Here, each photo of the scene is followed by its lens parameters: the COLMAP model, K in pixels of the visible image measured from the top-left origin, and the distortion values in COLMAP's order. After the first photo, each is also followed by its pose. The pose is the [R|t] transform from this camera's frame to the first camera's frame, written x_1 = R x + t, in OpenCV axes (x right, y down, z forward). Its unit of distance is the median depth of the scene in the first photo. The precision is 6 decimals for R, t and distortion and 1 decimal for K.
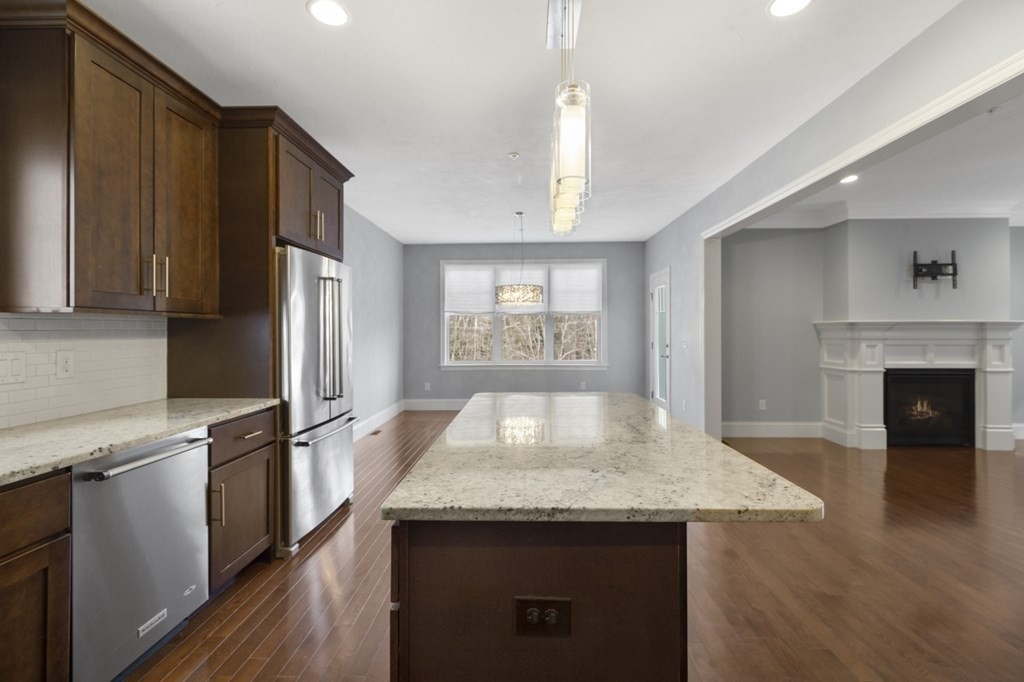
lens RADIAL K [[460.7, 0, 515.0], [0, 460.7, 328.9], [0, 0, 1]] dist [0.005047, -0.000631]
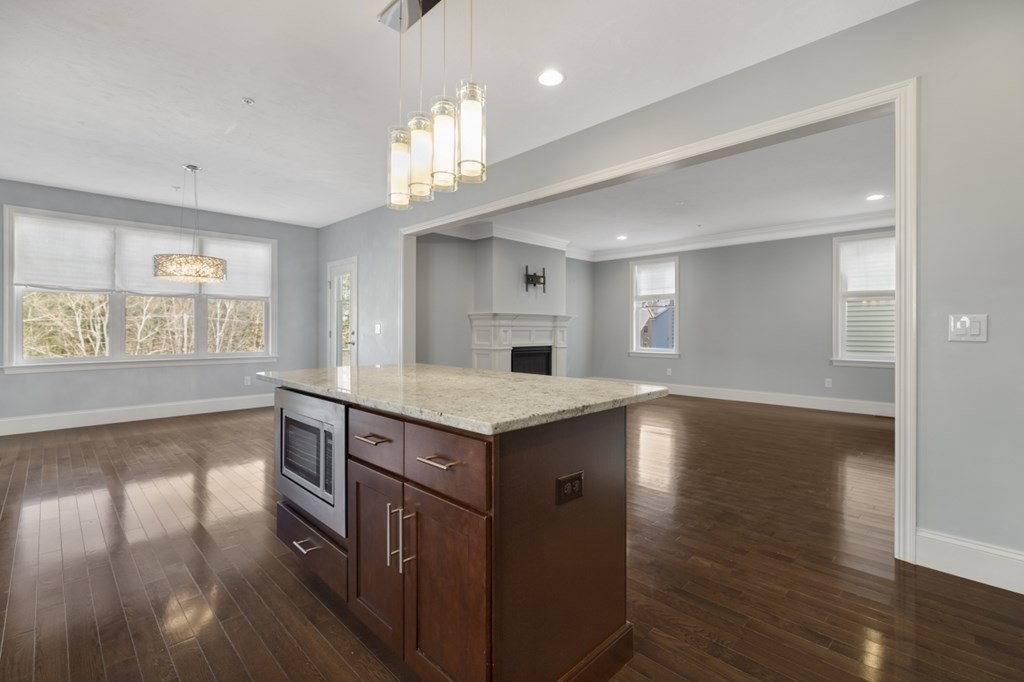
lens RADIAL K [[460.7, 0, 512.9], [0, 460.7, 327.5], [0, 0, 1]] dist [0.005047, -0.000631]
pose [[0.688636, 0.007708, 0.725066, -0.207462], [-0.007800, 0.999964, -0.003222, 0.030659], [-0.725066, -0.003436, 0.688671, 0.038017]]
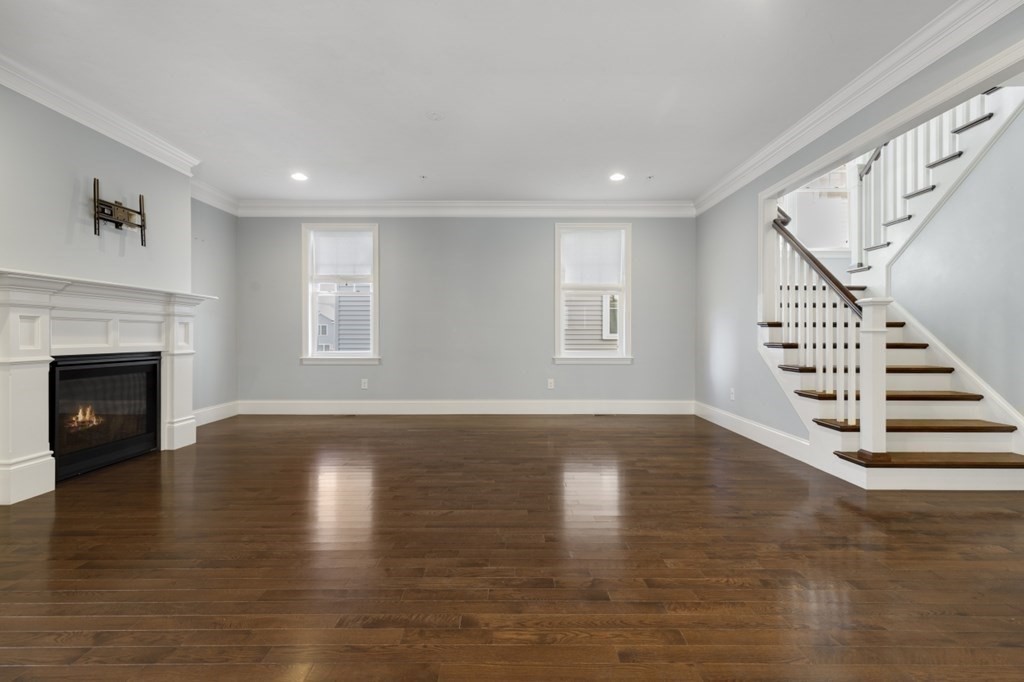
lens RADIAL K [[460.7, 0, 514.3], [0, 460.7, 336.7], [0, 0, 1]] dist [0.005047, -0.000631]
pose [[-0.023495, -0.001529, 0.999723, 0.182727], [-0.006398, 0.999979, 0.001379, 0.055078], [-0.999703, -0.006364, -0.023504, 0.409595]]
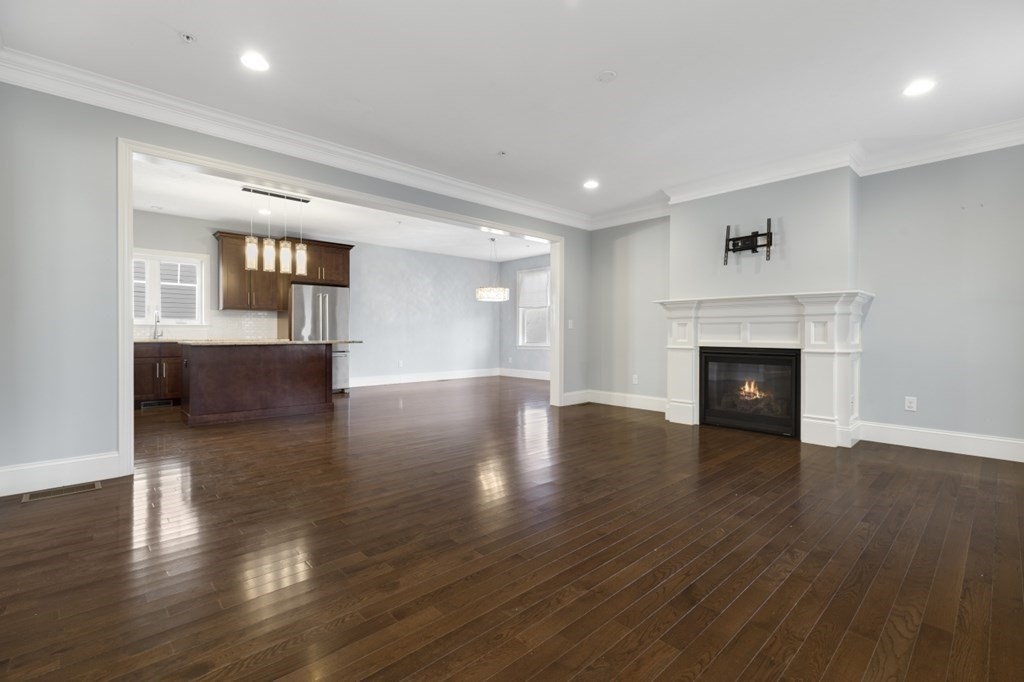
lens RADIAL K [[460.7, 0, 515.3], [0, 460.7, 335.2], [0, 0, 1]] dist [0.005047, -0.000631]
pose [[0.703272, 0.005795, -0.710897, 1.236614], [0.000497, 0.999963, 0.008642, 0.051809], [0.710921, -0.006431, 0.703243, 0.004401]]
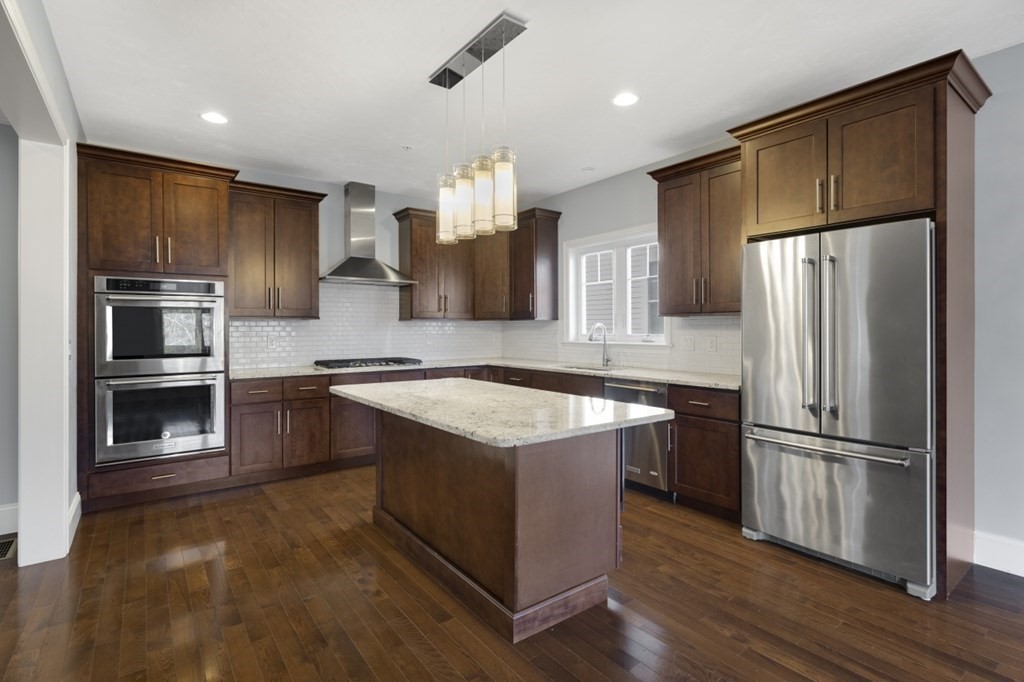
lens RADIAL K [[488.7, 0, 514.5], [0, 488.7, 329.2], [0, 0, 1]] dist [-0.006537, 0.001889]
pose [[-0.779800, 0.003947, -0.626016, 0.326111], [0.006819, 0.999974, -0.002190, 0.007926], [0.625991, -0.005976, -0.779807, 0.796857]]
